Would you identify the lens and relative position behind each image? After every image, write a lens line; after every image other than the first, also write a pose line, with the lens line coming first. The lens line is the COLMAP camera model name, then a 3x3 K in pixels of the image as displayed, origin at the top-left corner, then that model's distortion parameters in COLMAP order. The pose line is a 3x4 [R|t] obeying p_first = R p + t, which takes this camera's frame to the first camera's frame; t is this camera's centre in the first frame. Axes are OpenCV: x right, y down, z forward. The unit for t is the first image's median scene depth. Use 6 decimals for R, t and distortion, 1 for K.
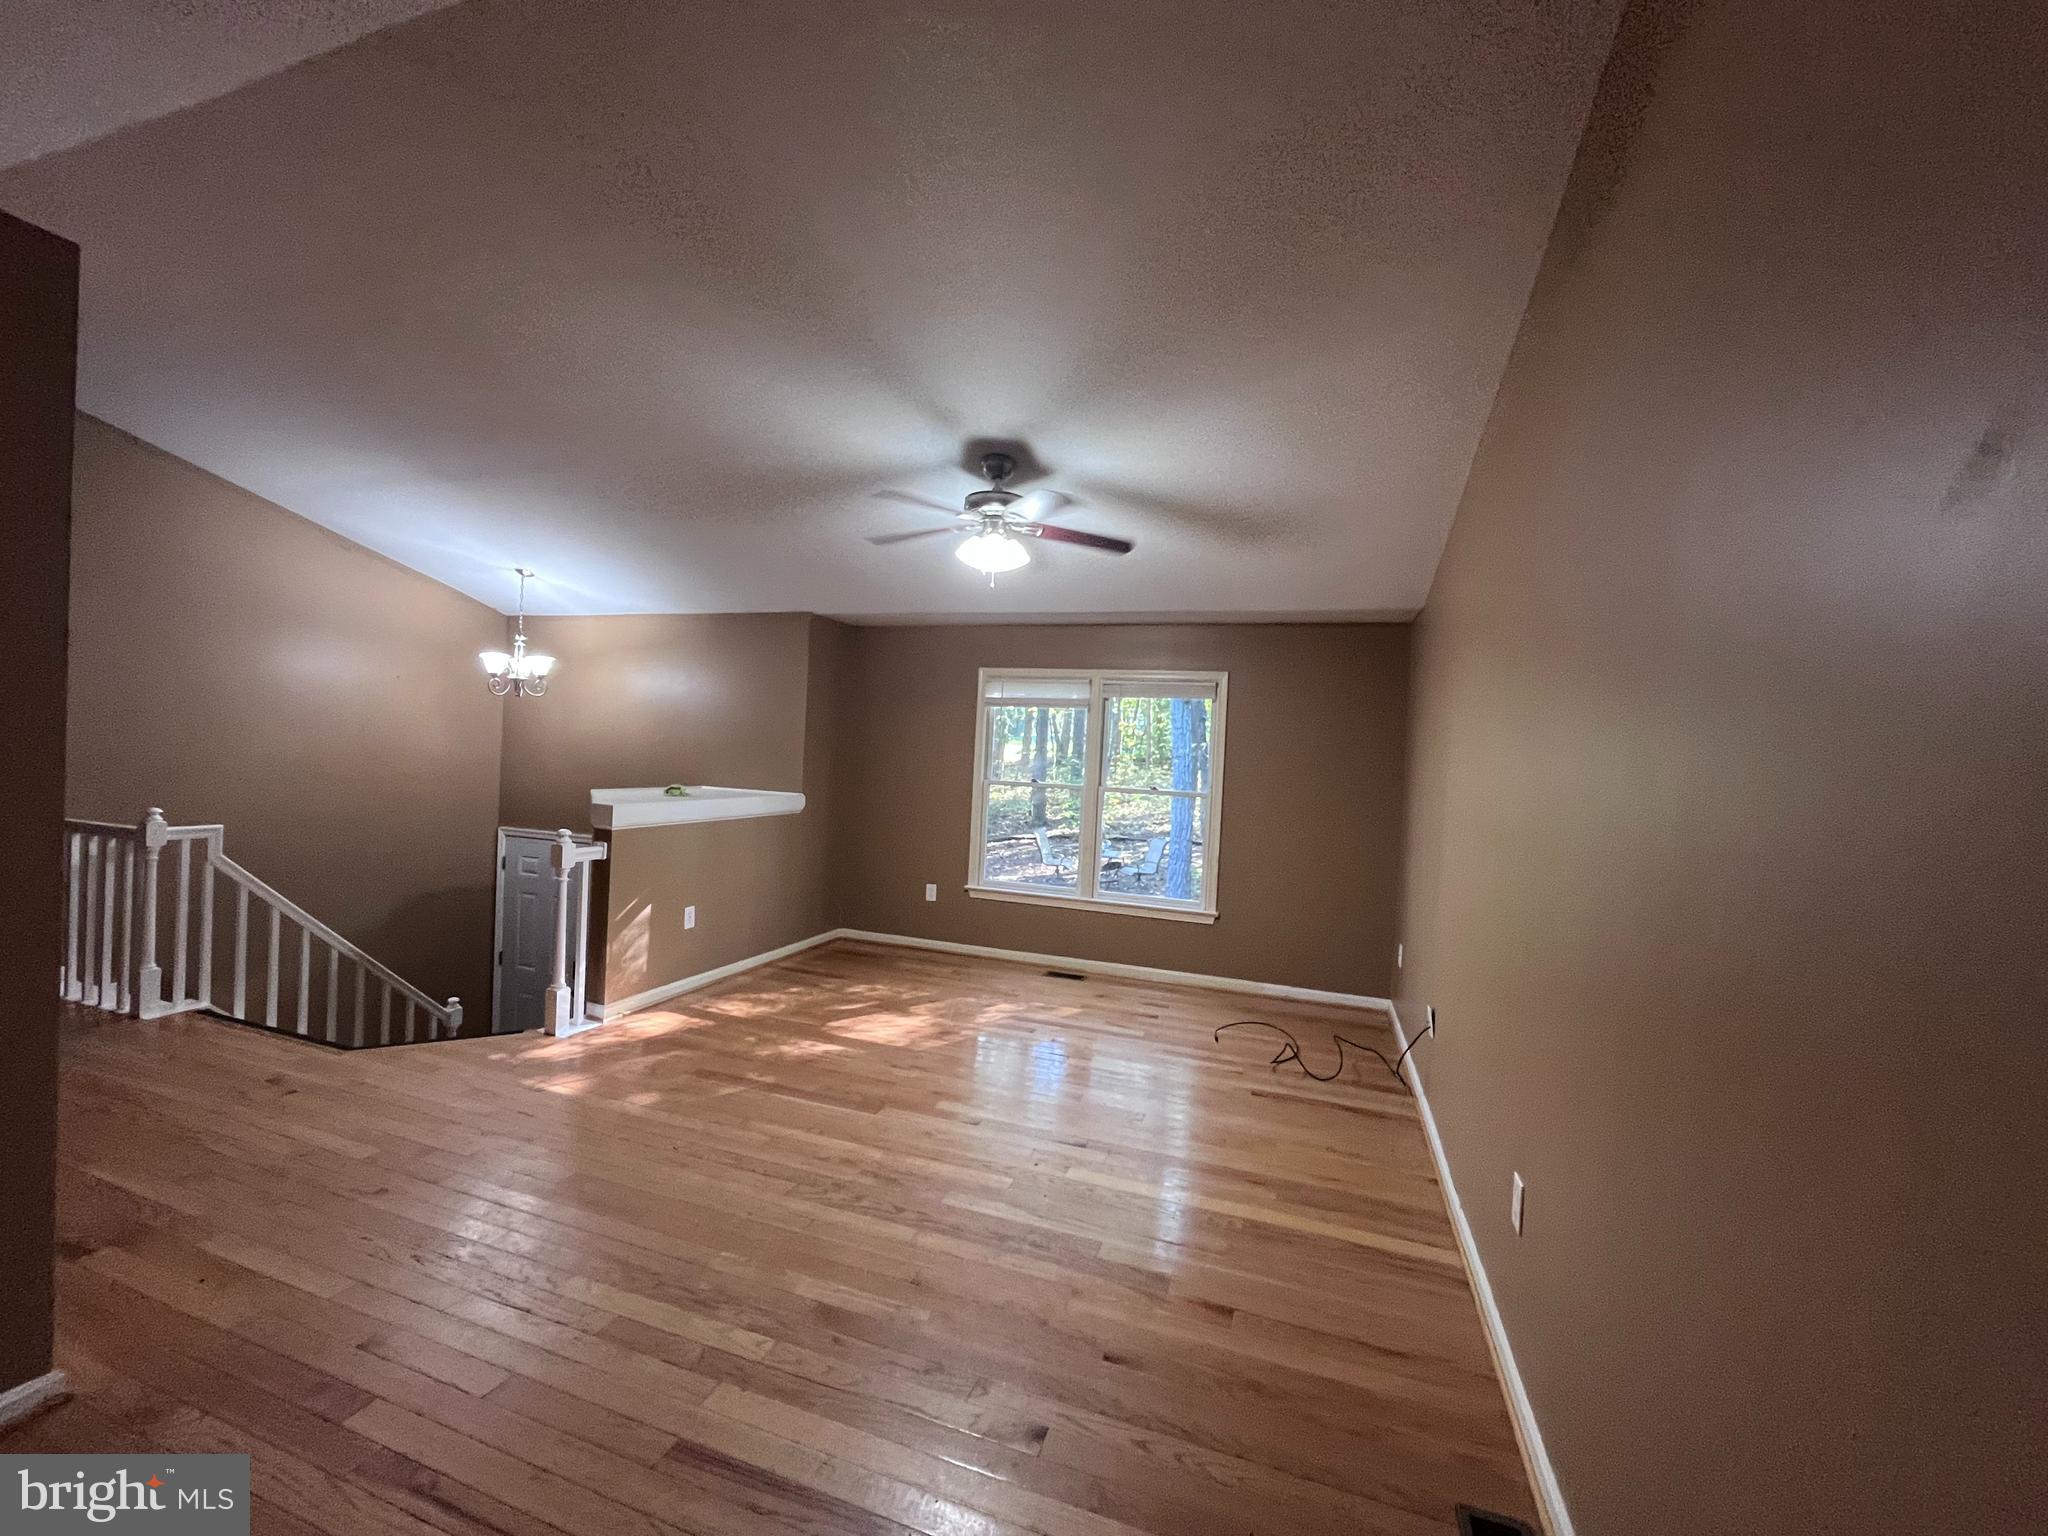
lens RADIAL K [[828.1, 0, 1018.2], [0, 828.1, 767.2], [0, 0, 1]] dist [-0.004159, 0.000565]
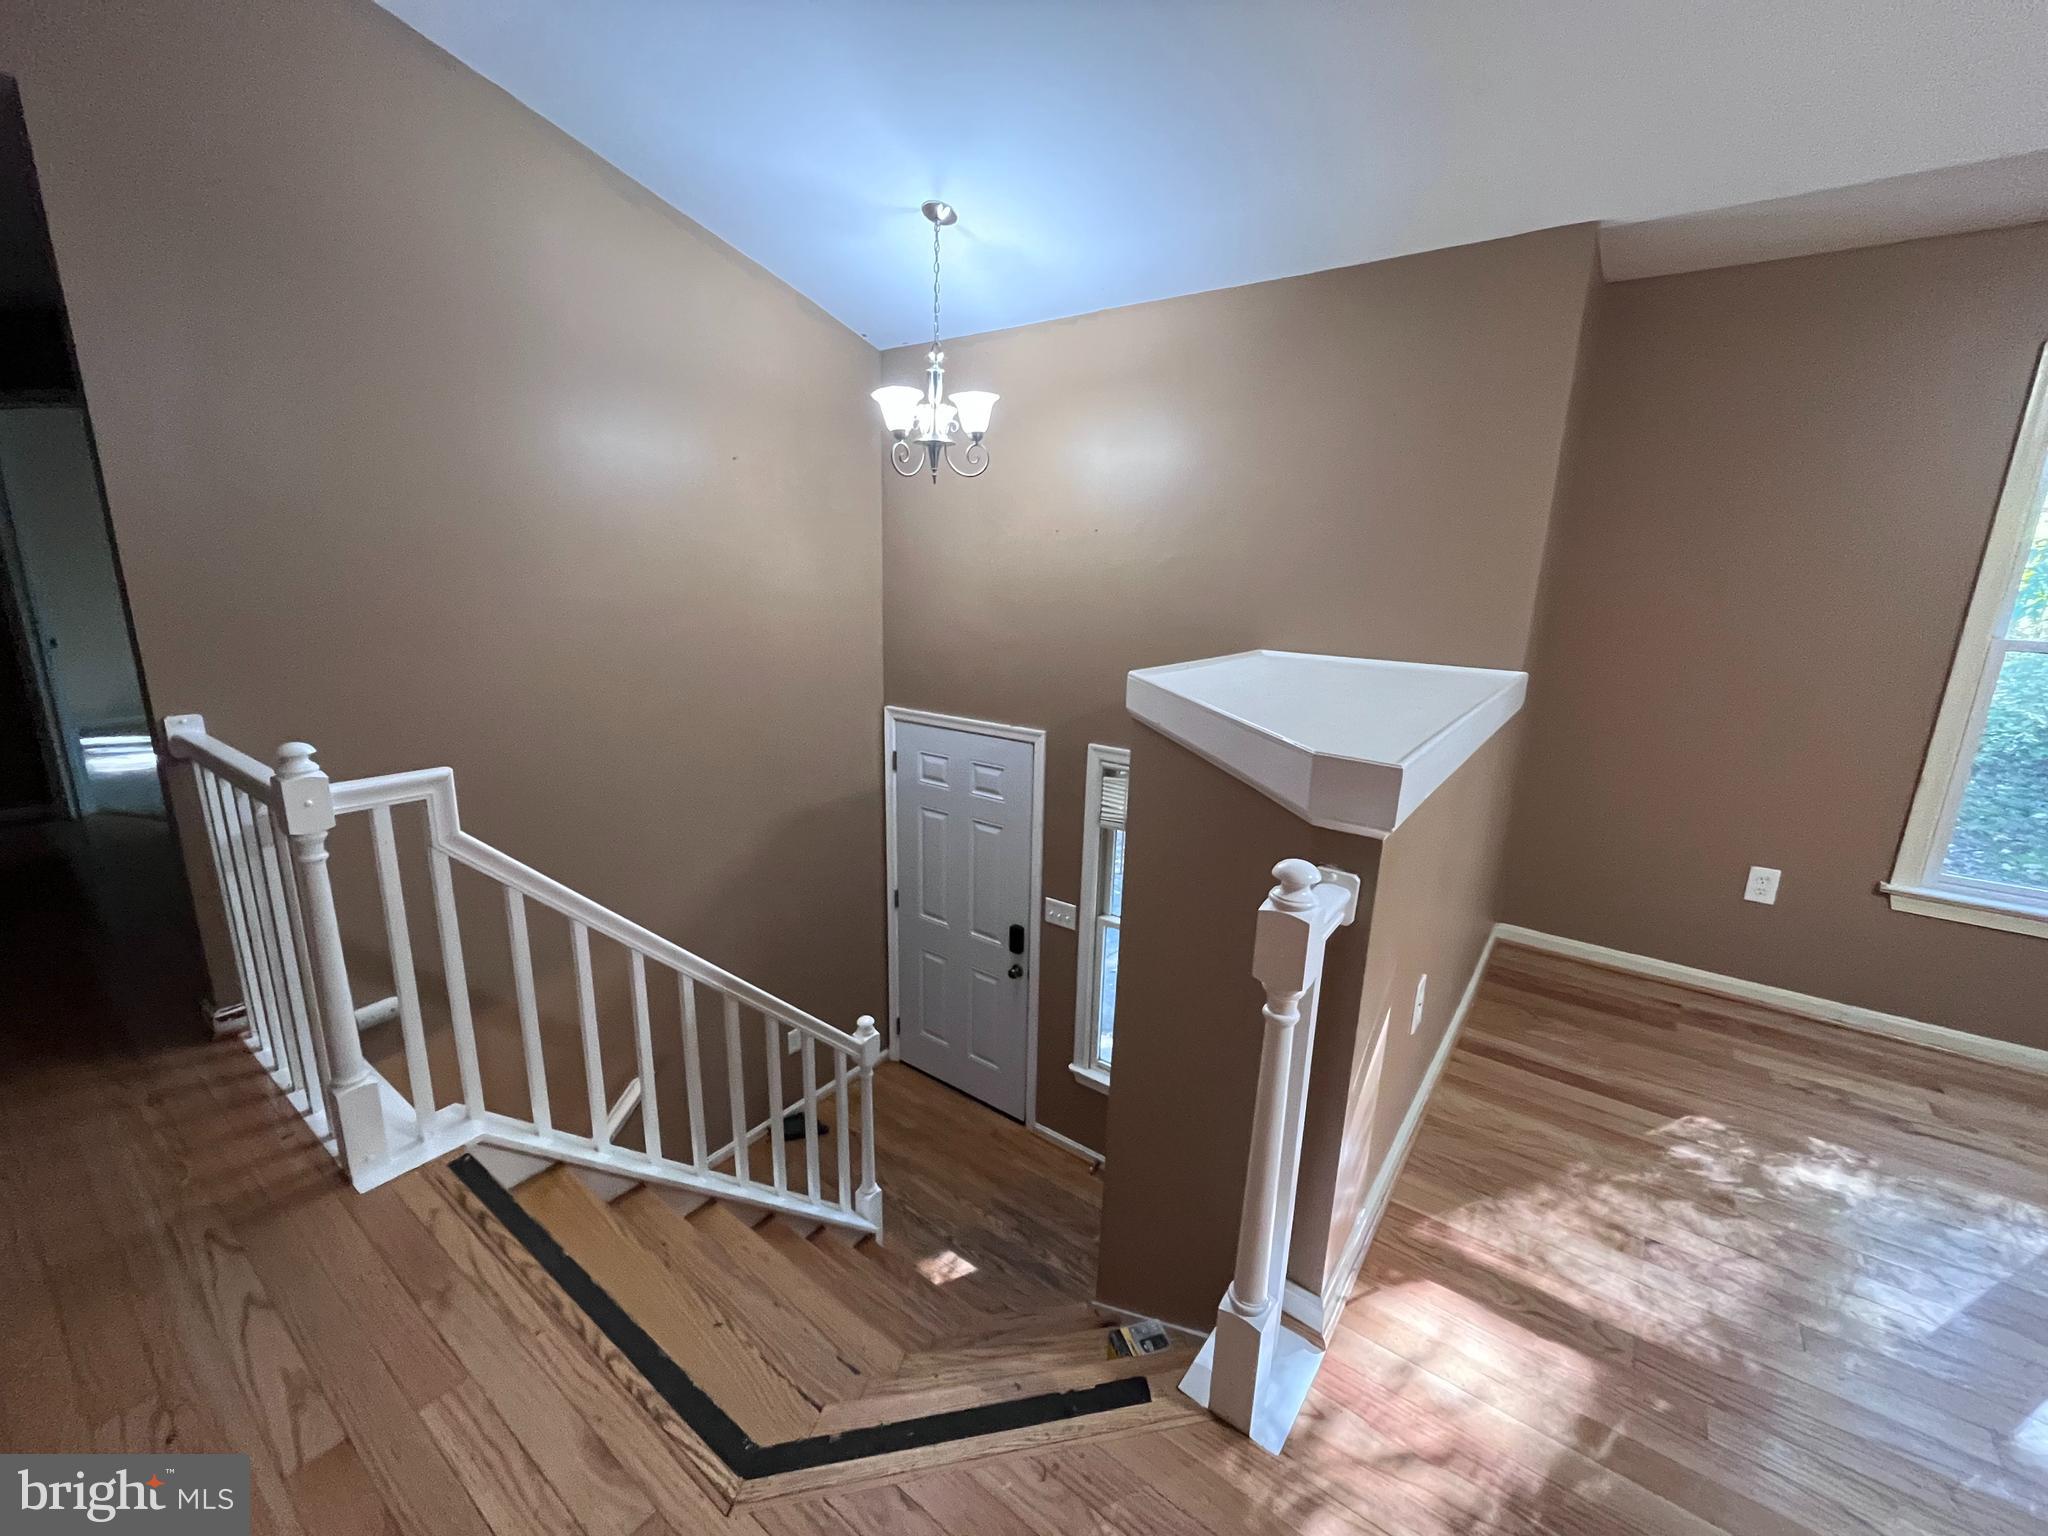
lens RADIAL K [[828.1, 0, 1019.8], [0, 828.1, 765.3], [0, 0, 1]] dist [-0.004159, 0.000565]
pose [[0.954553, 0.048167, -0.294123, -0.418745], [0.013544, 0.978825, 0.204252, -0.015082], [0.297733, -0.198953, 0.933688, 0.525250]]
